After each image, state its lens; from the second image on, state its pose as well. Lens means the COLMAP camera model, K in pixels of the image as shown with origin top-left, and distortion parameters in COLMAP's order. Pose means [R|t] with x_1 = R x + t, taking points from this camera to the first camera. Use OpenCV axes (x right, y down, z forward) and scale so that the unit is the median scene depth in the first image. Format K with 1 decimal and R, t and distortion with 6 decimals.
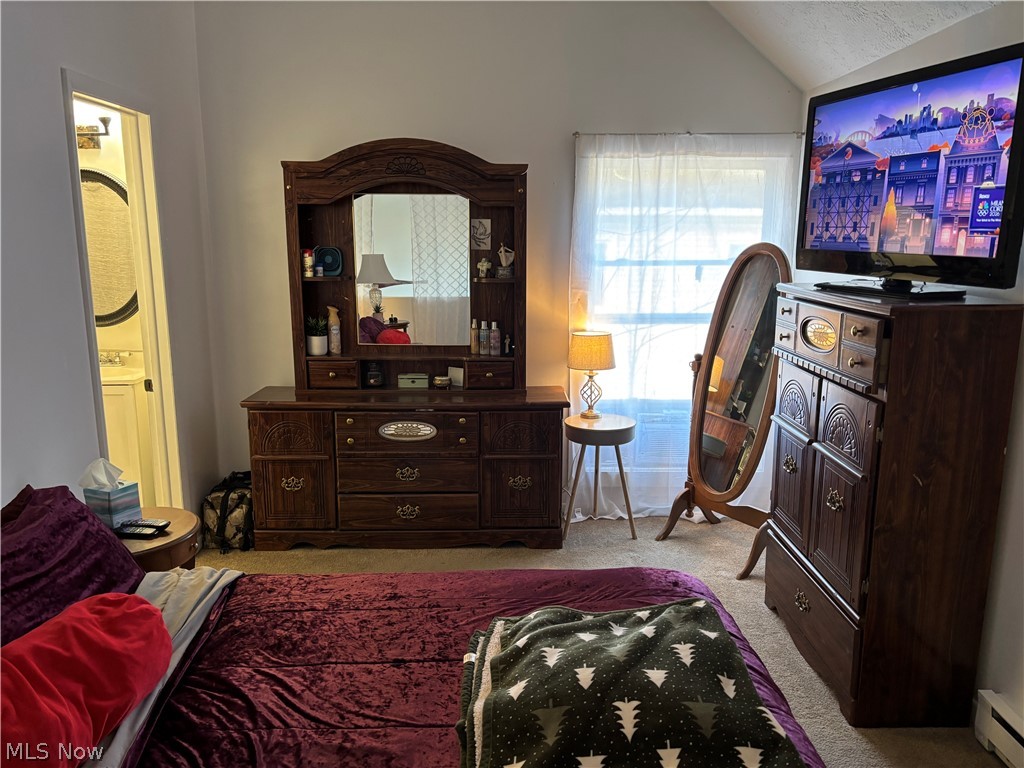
lens RADIAL K [[778.9, 0, 513.8], [0, 778.9, 382.5], [0, 0, 1]] dist [0.028860, -0.034708]
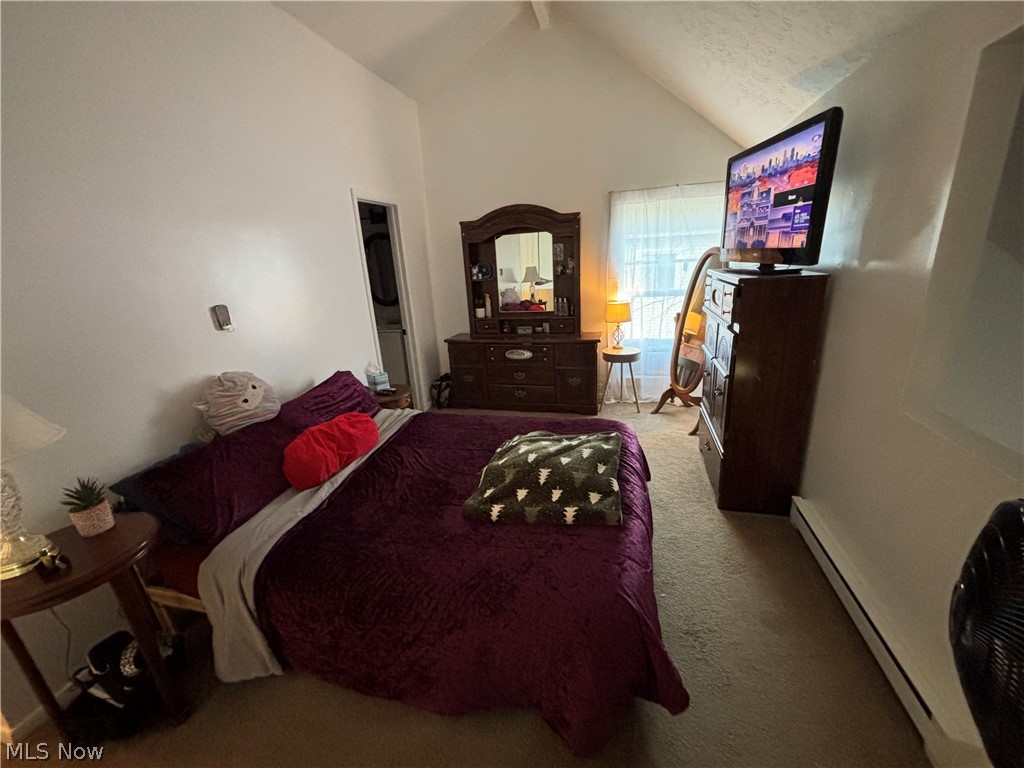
lens RADIAL K [[414.5, 0, 513.5], [0, 414.5, 382.8], [0, 0, 1]] dist [-0.003269, -0.000742]
pose [[0.957216, 0.026229, -0.288183, 0.158714], [0.005278, 0.994136, 0.108011, 0.019315], [0.289326, -0.104910, 0.951464, -0.037049]]
